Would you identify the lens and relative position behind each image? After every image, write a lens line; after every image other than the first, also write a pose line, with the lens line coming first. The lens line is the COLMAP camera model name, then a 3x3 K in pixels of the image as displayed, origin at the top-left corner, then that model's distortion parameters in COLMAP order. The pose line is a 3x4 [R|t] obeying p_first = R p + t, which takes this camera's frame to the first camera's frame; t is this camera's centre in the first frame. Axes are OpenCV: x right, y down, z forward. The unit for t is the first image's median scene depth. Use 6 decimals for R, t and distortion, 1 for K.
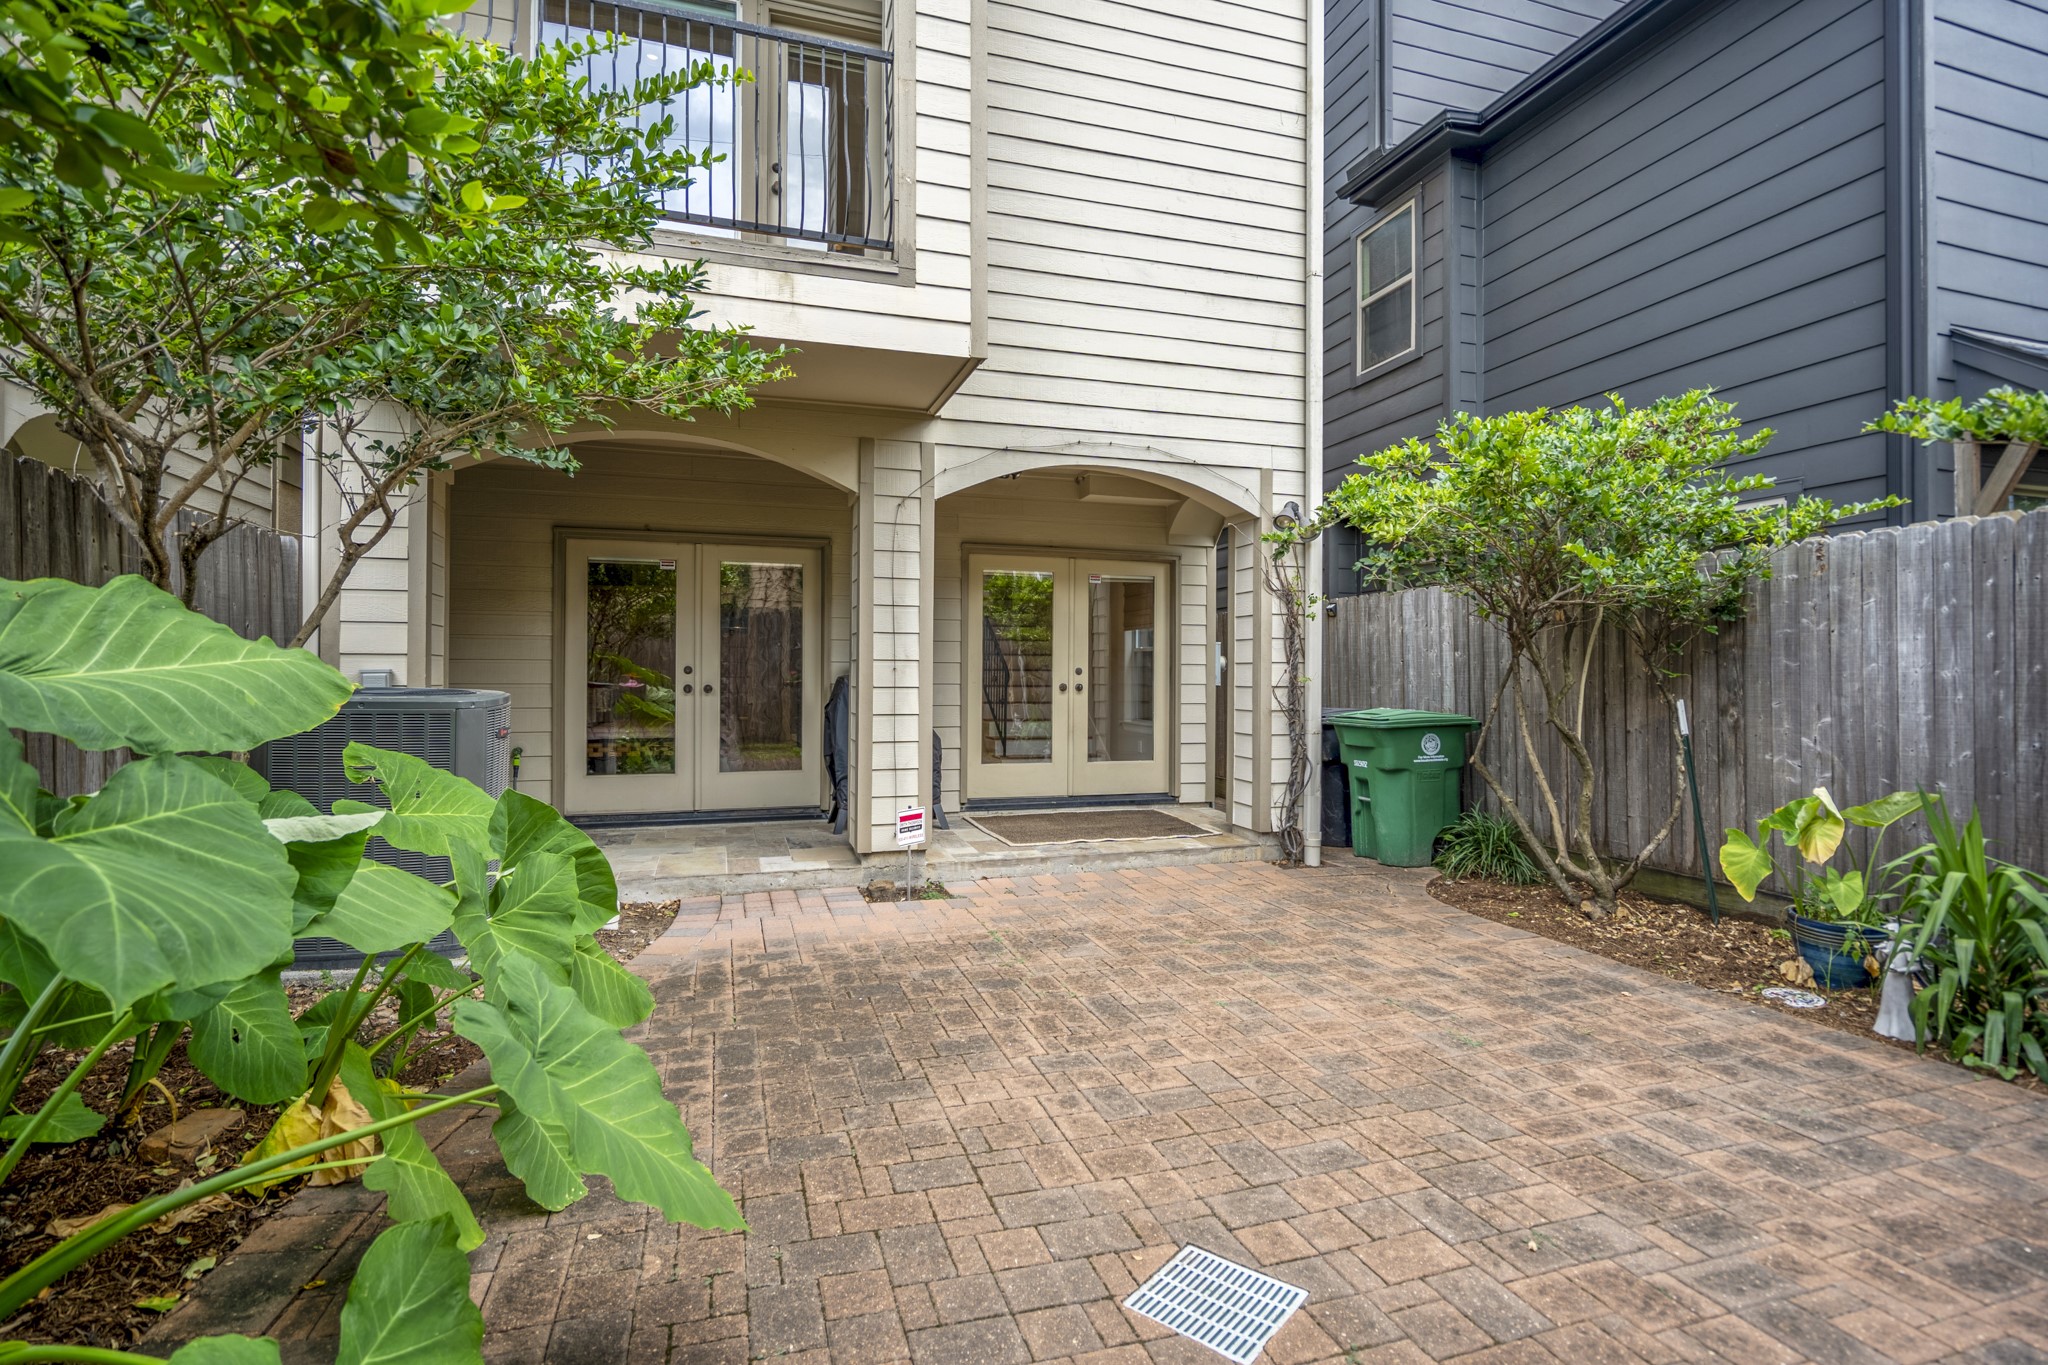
lens RADIAL K [[942.6, 0, 1020.2], [0, 942.6, 678.5], [0, 0, 1]] dist [0.001475, -0.000544]
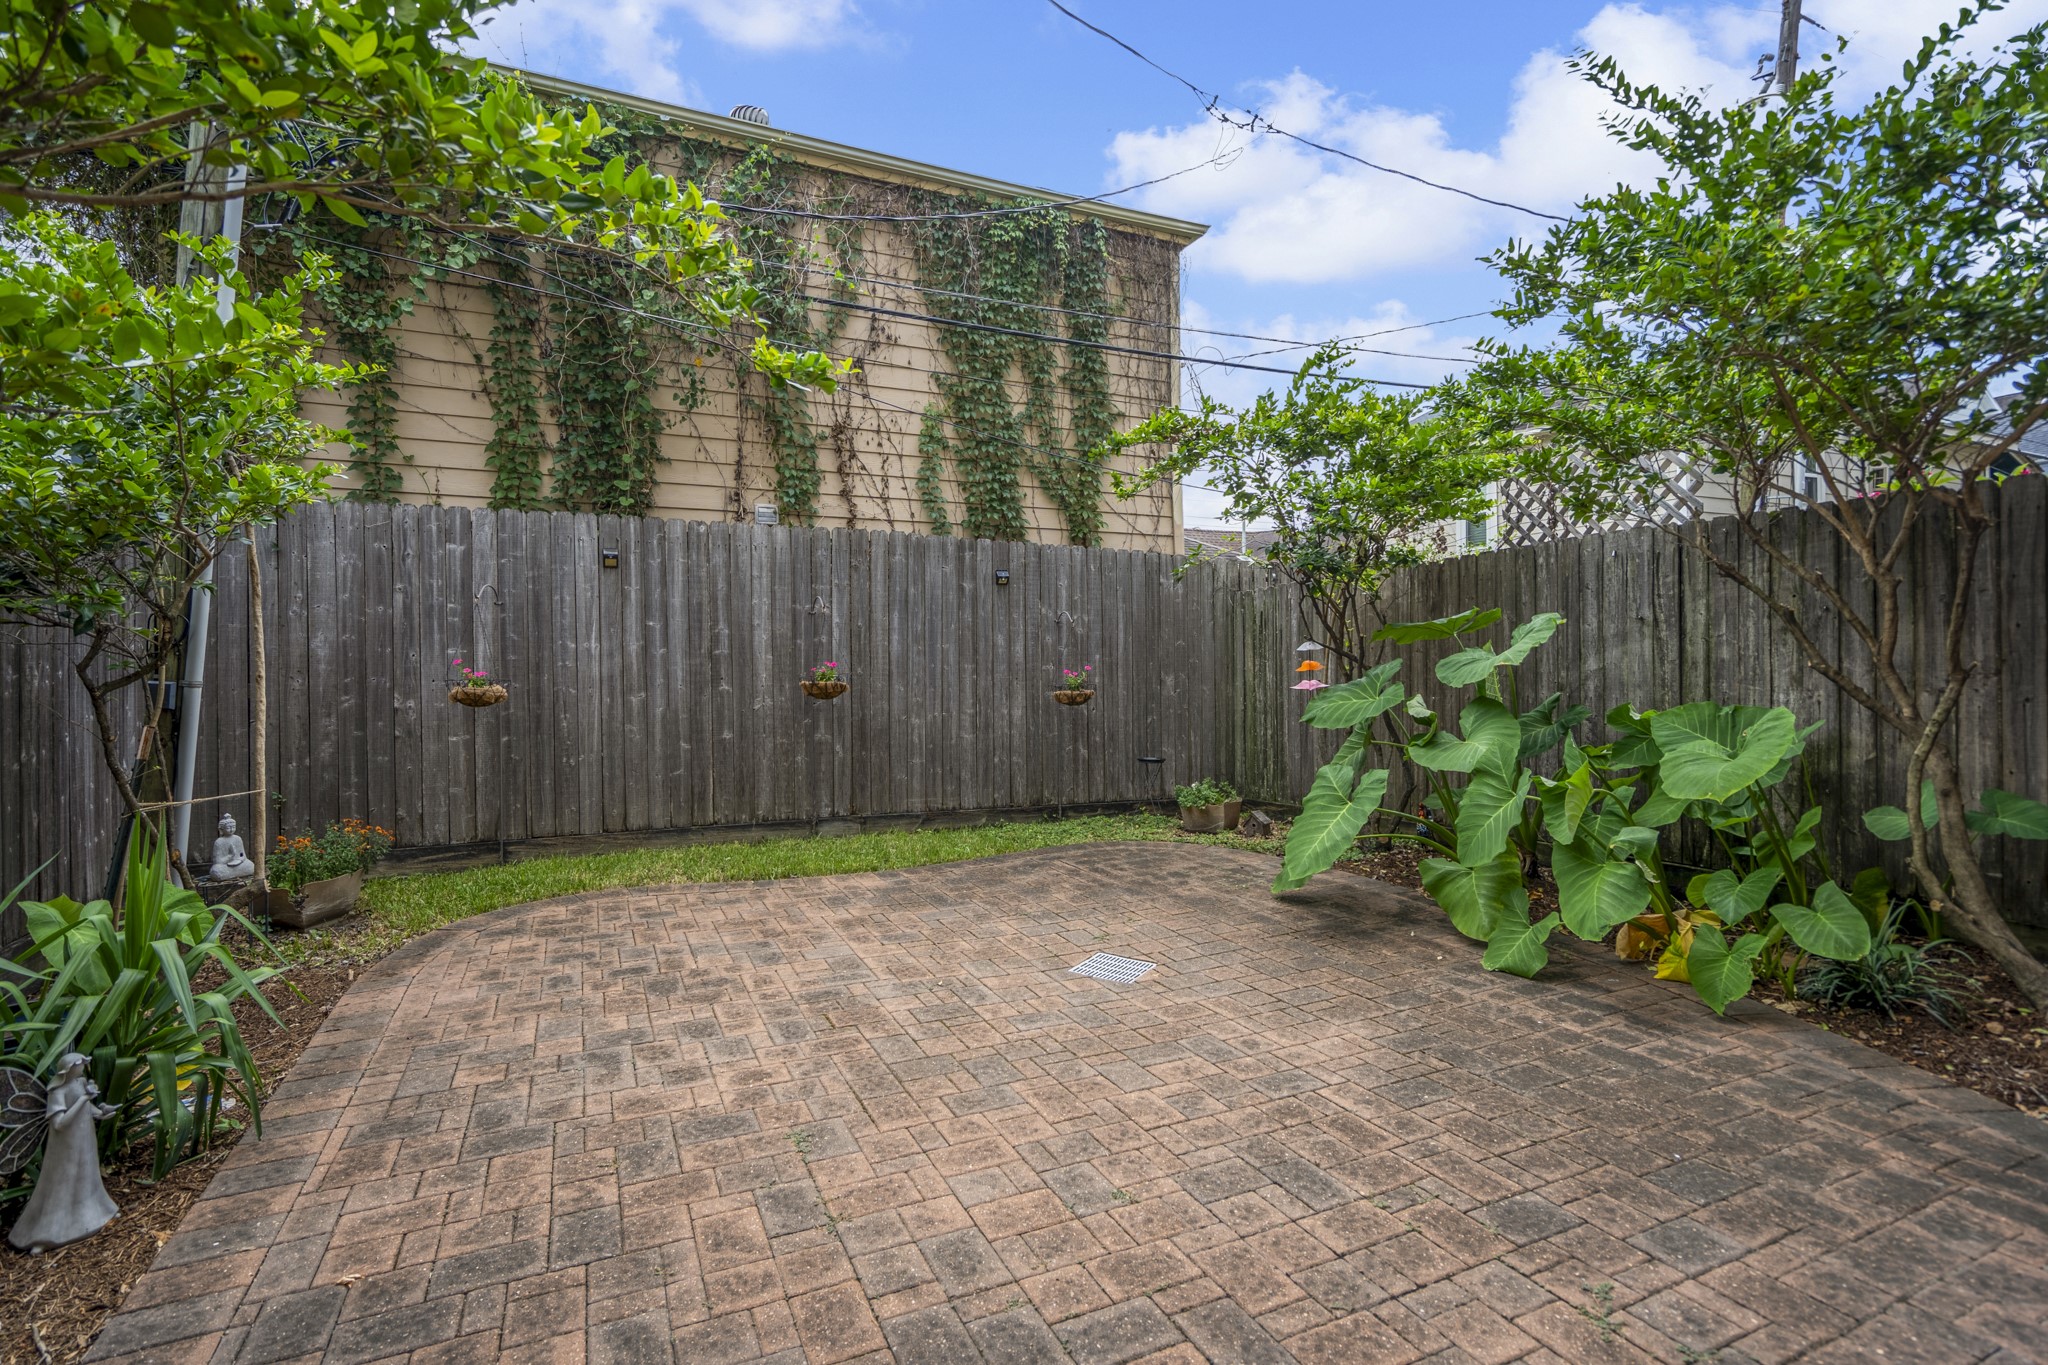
lens RADIAL K [[942.6, 0, 1019.7], [0, 942.6, 673.0], [0, 0, 1]] dist [0.001475, -0.000544]
pose [[-0.991495, 0.009015, -0.129834, 0.406890], [0.008739, 0.999958, 0.002693, 0.009267], [0.129853, 0.001535, -0.991532, 1.827470]]
